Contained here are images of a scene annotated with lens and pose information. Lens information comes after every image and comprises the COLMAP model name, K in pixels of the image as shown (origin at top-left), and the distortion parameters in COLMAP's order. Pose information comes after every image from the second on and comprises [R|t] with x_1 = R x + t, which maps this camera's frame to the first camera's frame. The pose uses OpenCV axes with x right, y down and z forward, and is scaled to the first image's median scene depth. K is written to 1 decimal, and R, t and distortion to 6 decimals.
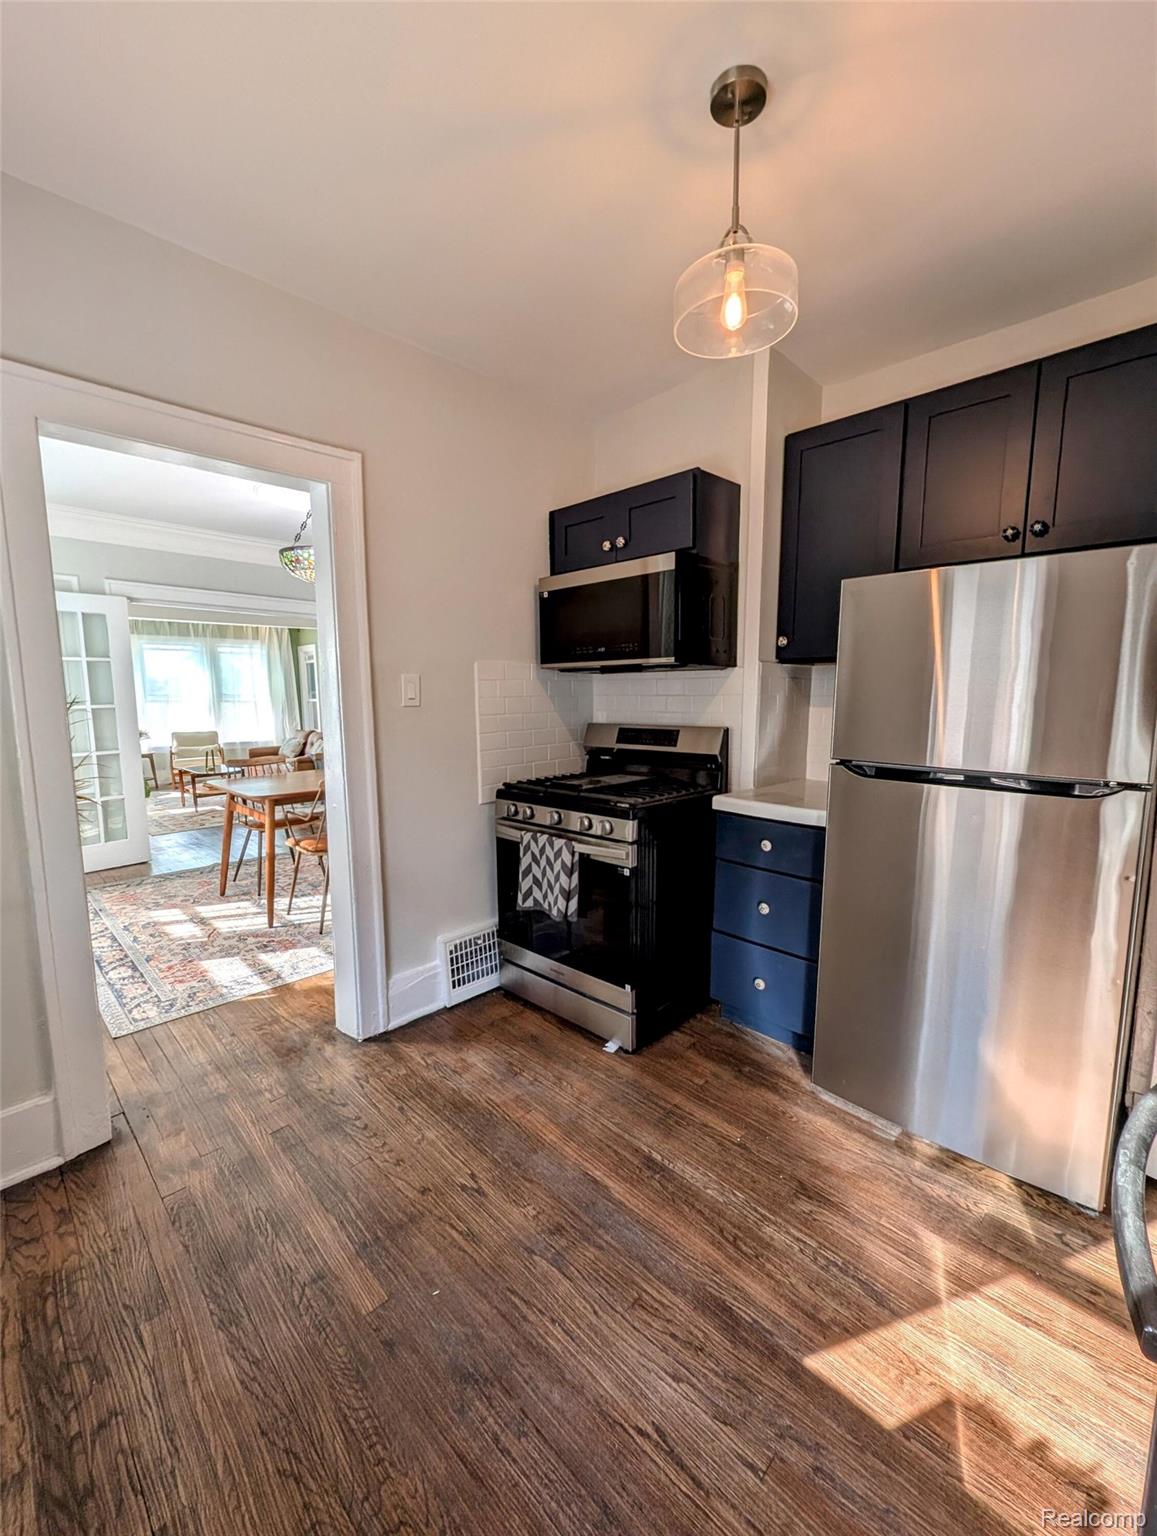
lens RADIAL K [[632.3, 0, 583.1], [0, 632.3, 774.2], [0, 0, 1]] dist [-0.003577, 0.000034]
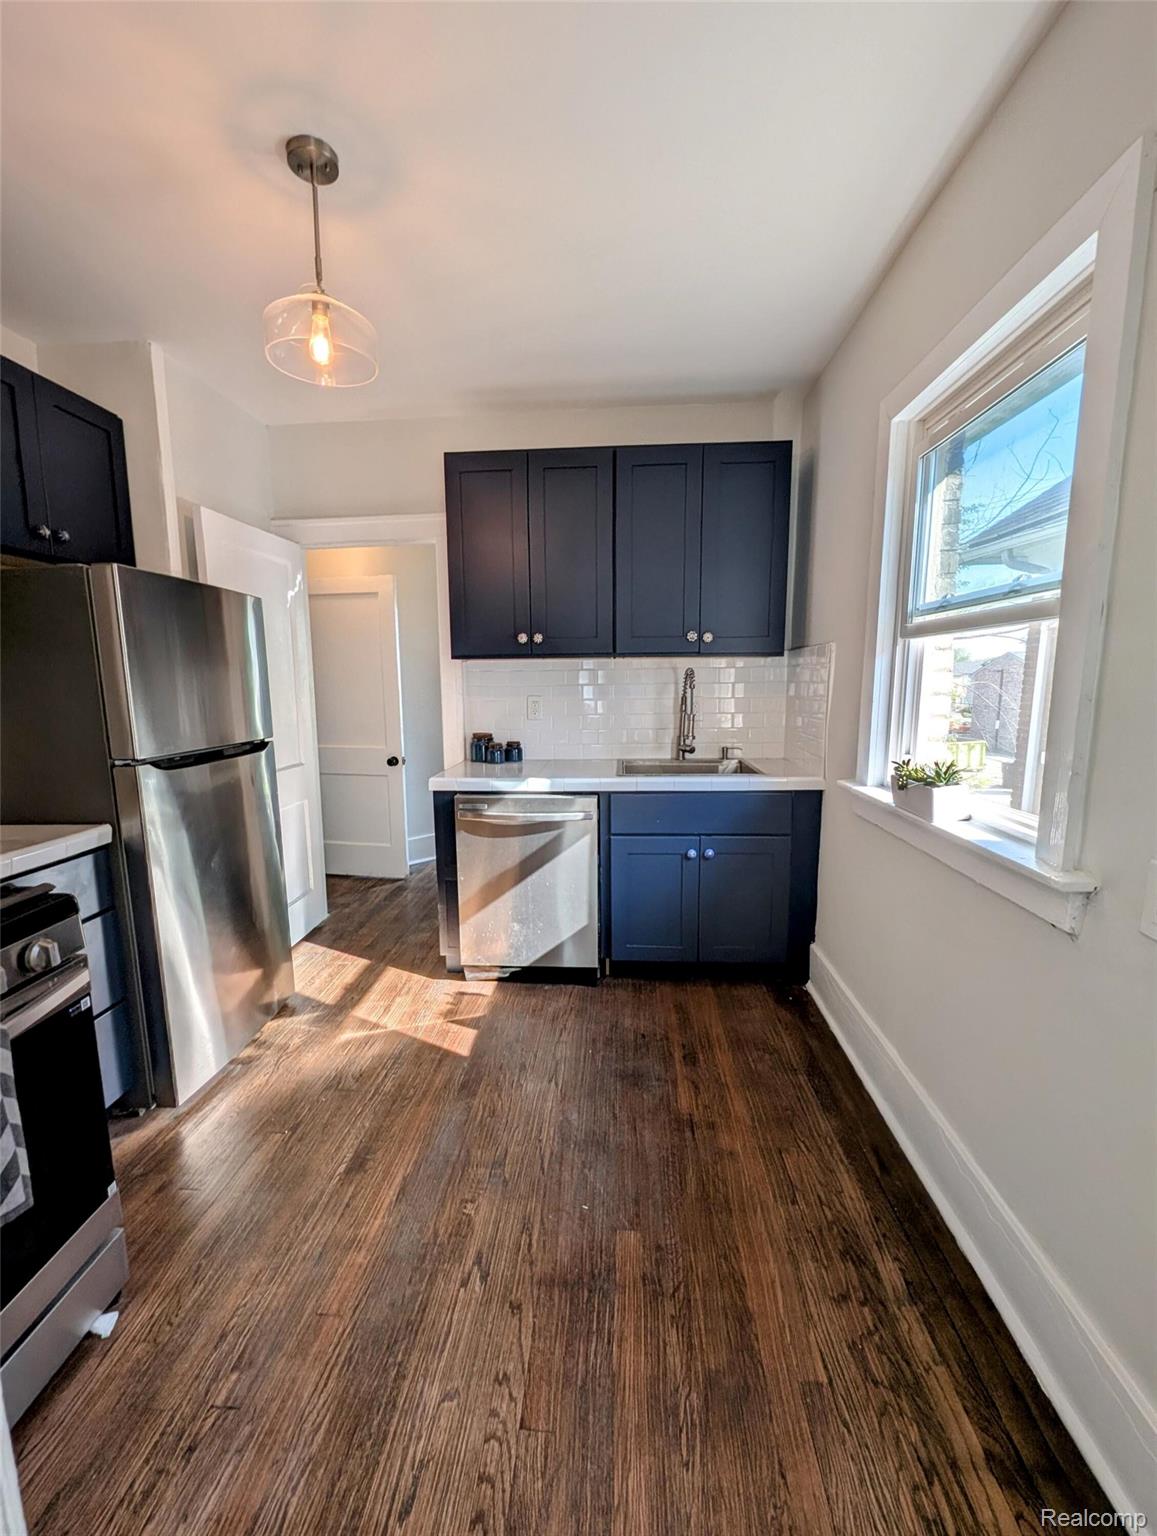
lens RADIAL K [[632.3, 0, 581.2], [0, 632.3, 767.4], [0, 0, 1]] dist [-0.003577, 0.000034]
pose [[-0.659643, -0.106680, 0.743969, -0.902725], [0.108652, 0.965941, 0.234846, -0.195035], [-0.743684, 0.235748, -0.625586, 1.392471]]
